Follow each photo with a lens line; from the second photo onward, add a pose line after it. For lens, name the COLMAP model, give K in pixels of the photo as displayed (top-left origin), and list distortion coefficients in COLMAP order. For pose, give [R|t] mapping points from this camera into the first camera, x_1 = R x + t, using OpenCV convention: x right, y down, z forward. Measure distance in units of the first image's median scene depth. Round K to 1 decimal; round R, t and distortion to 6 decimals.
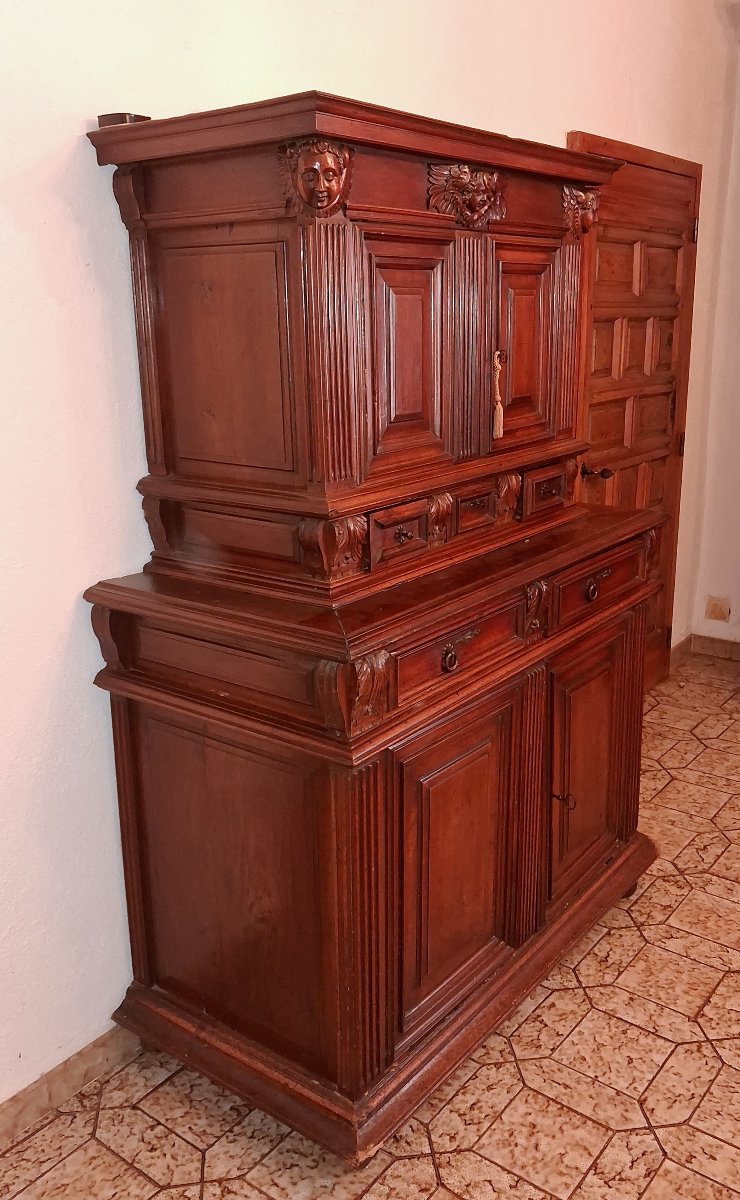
lens RADIAL K [[1000.1, 0, 370.0], [0, 1000.1, 600.0], [0, 0, 1]] dist [-0.003484, 0.007735]
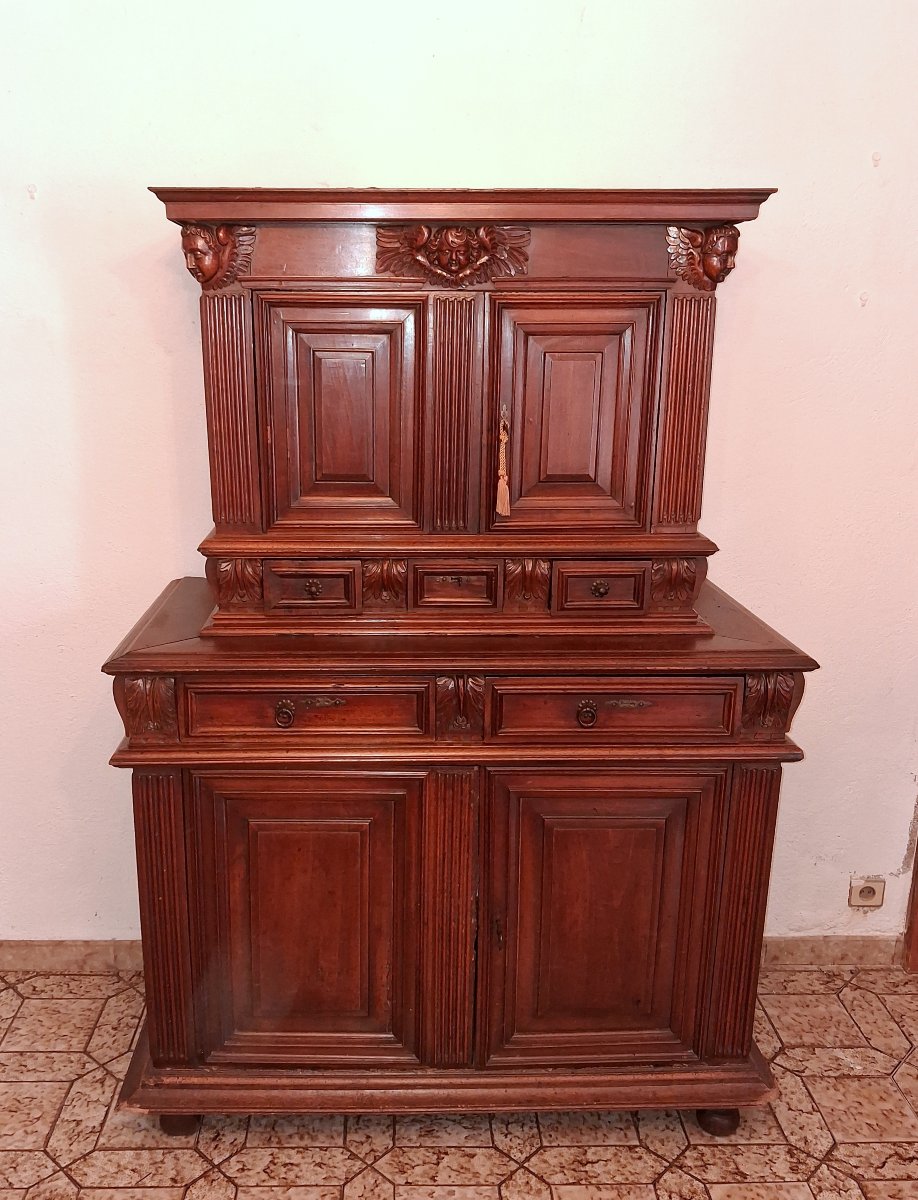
lens RADIAL K [[1060.5, 0, 400.3], [0, 1060.5, 601.4], [0, 0, 1]] dist [0.002246, -0.003304]
pose [[0.630457, 0.222556, -0.743635, 0.764407], [-0.227987, 0.968853, 0.096671, -0.151736], [0.741988, 0.108592, 0.661560, 0.294064]]
